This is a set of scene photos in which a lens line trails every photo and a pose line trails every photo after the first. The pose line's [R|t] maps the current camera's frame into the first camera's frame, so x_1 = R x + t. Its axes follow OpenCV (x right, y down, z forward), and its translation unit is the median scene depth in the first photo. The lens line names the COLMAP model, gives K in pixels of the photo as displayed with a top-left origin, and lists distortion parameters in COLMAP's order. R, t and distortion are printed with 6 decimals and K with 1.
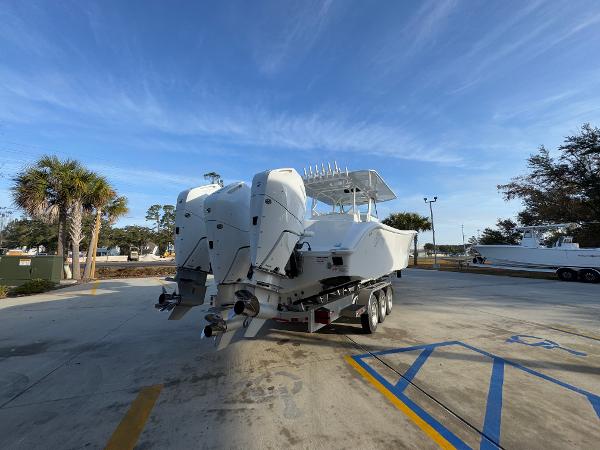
lens RADIAL K [[240.8, 0, 299.7], [0, 240.8, 228.5], [0, 0, 1]] dist [-0.001255, -0.000087]
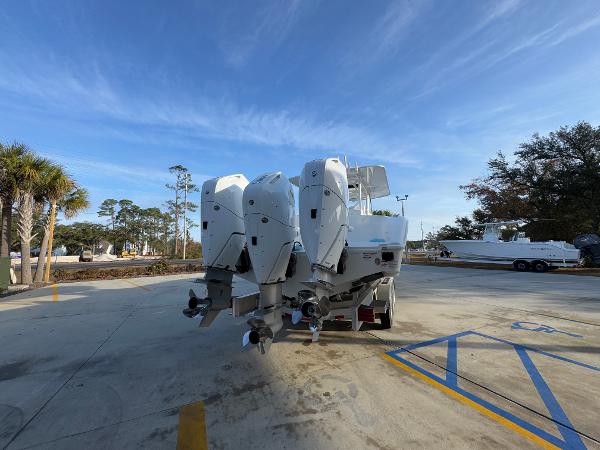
lens RADIAL K [[240.7, 0, 299.9], [0, 240.7, 226.9], [0, 0, 1]] dist [-0.001109, -0.000128]
pose [[0.990940, -0.000986, 0.134302, -0.098550], [0.000115, 0.999979, 0.006495, 0.003350], [-0.134305, -0.006421, 0.990919, 0.027600]]
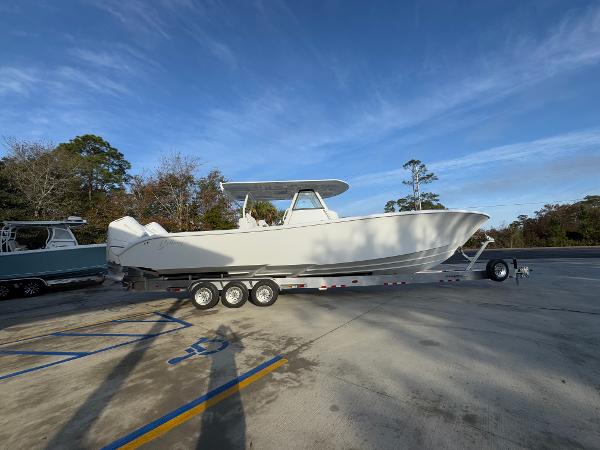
lens RADIAL K [[240.8, 0, 299.7], [0, 240.8, 228.5], [0, 0, 1]] dist [-0.001255, -0.000087]
pose [[0.537797, -0.088824, -0.838382, 0.868470], [0.124648, 0.991883, -0.025129, 0.036387], [0.833809, -0.090988, 0.544504, 0.362613]]
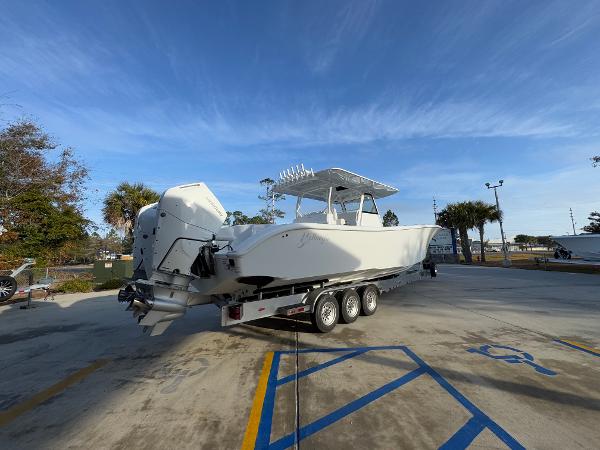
lens RADIAL K [[240.8, 0, 299.7], [0, 240.8, 228.5], [0, 0, 1]] dist [-0.001255, -0.000087]
pose [[0.963112, -0.052338, -0.263961, 0.232609], [0.054015, 0.998540, -0.000904, -0.001686], [0.263623, -0.013387, 0.964533, 0.003679]]
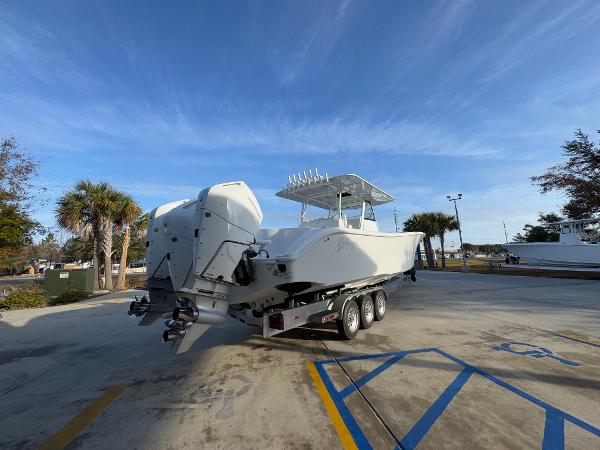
lens RADIAL K [[240.8, 0, 299.7], [0, 240.8, 228.5], [0, 0, 1]] dist [-0.001255, -0.000087]
pose [[0.992090, -0.046889, -0.116445, 0.110585], [0.044286, 0.998710, -0.024841, -0.001705], [0.117460, 0.019487, 0.992886, -0.006839]]
